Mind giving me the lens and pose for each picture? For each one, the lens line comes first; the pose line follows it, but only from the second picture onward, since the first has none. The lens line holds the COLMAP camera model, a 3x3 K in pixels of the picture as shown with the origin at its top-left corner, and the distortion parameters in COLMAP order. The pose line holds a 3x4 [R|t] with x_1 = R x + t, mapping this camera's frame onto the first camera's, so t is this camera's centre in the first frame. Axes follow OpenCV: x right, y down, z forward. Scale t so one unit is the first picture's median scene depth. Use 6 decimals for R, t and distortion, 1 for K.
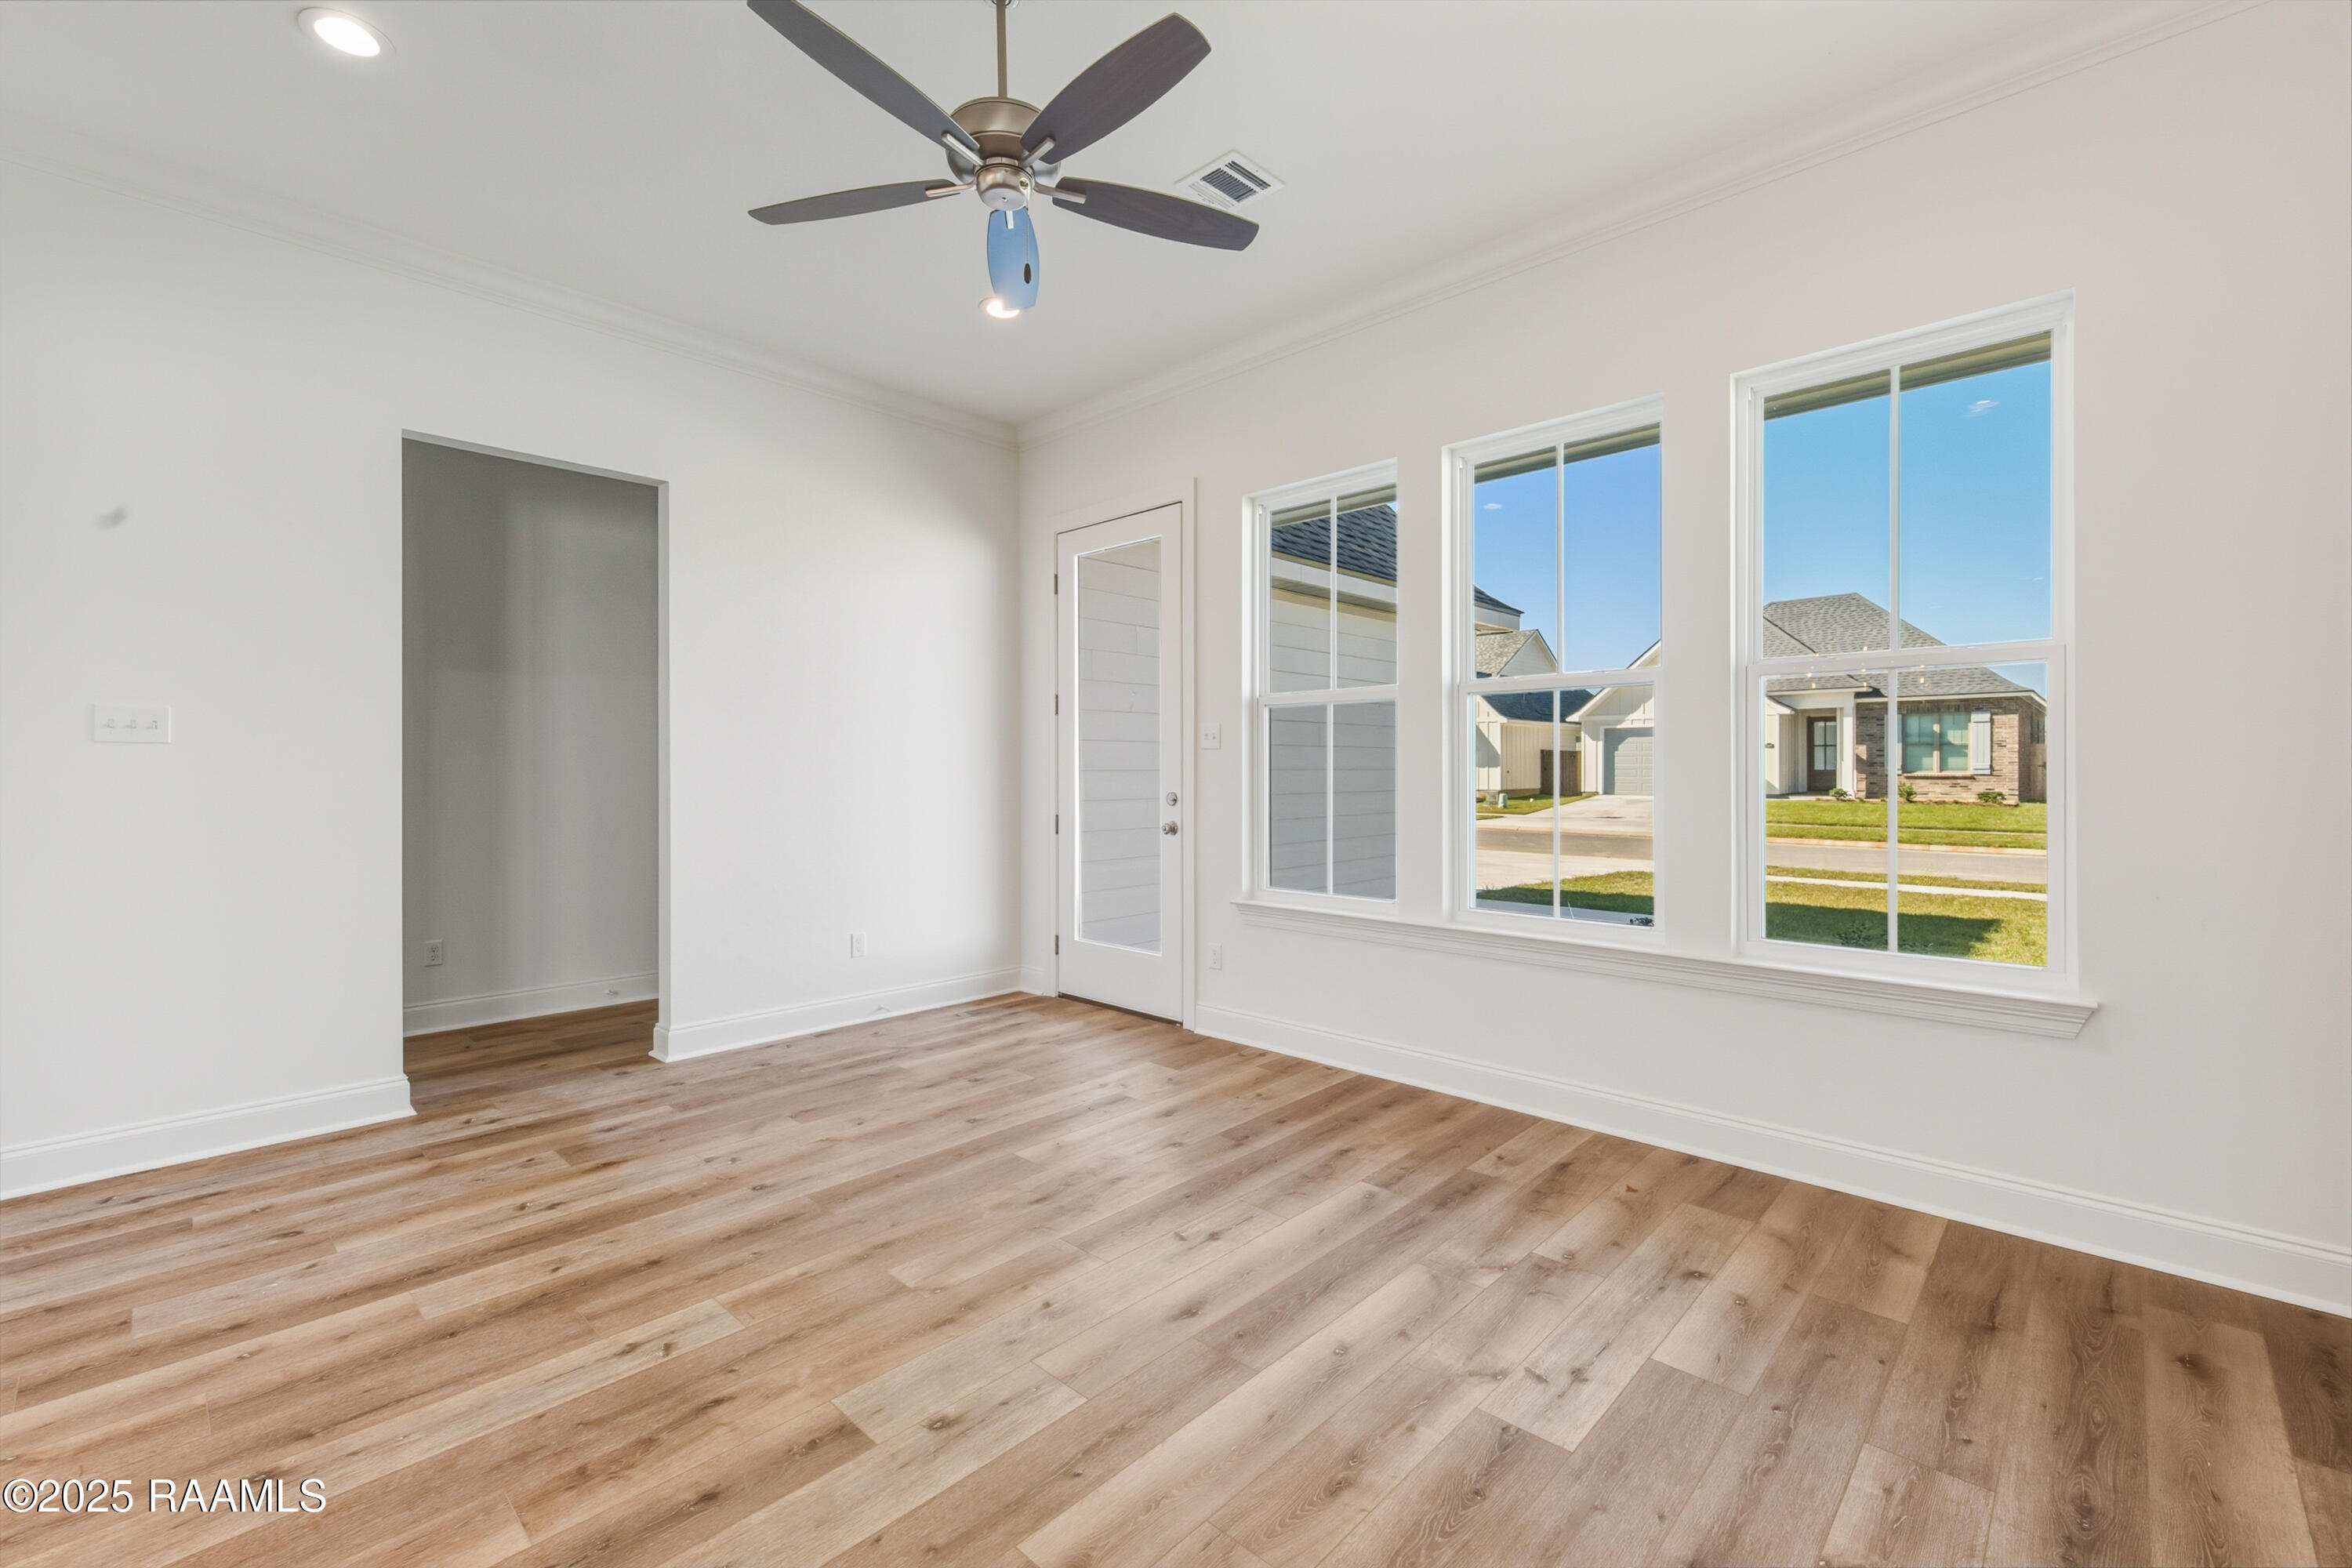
lens RADIAL K [[993.6, 0, 1165.5], [0, 993.6, 777.0], [0, 0, 1]] dist [0.005158, -0.001052]
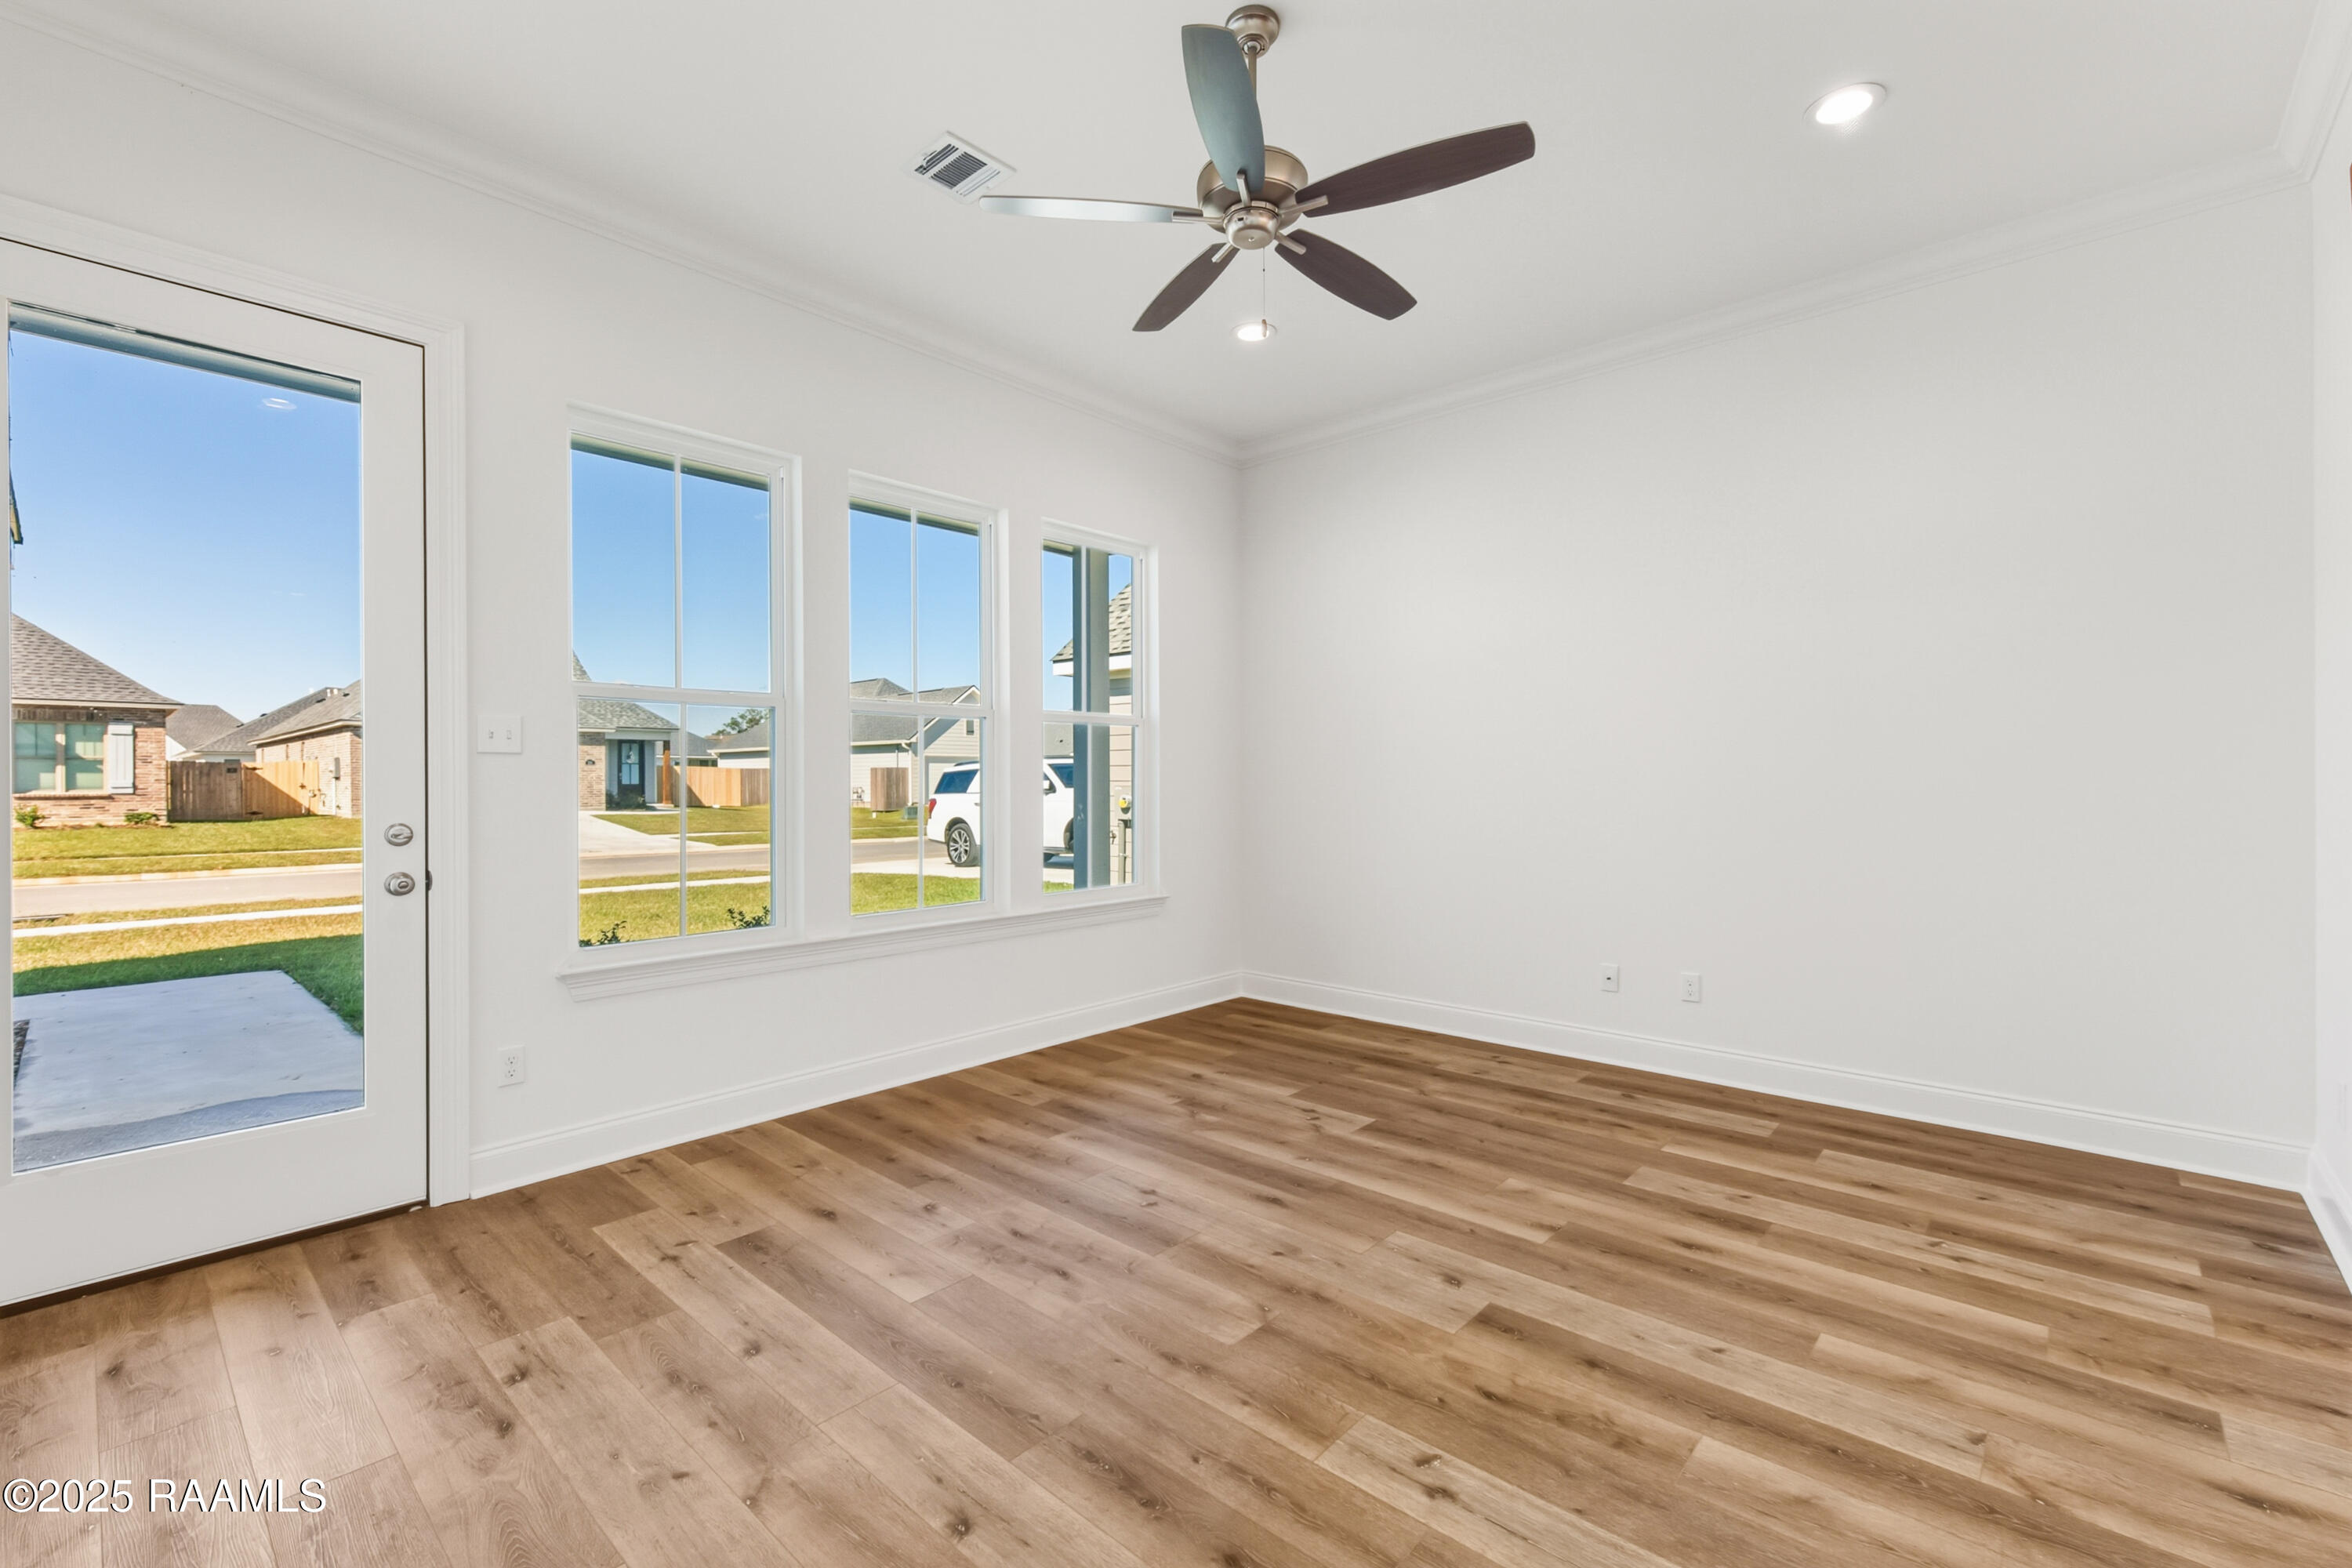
lens RADIAL K [[1000.2, 0, 1164.5], [0, 1000.2, 778.8], [0, 0, 1]] dist [0.003361, -0.000380]
pose [[-0.021366, 0.003254, 0.999766, -0.908251], [0.013343, 0.999907, -0.002969, -0.005317], [-0.999683, 0.013277, -0.021407, 0.829139]]
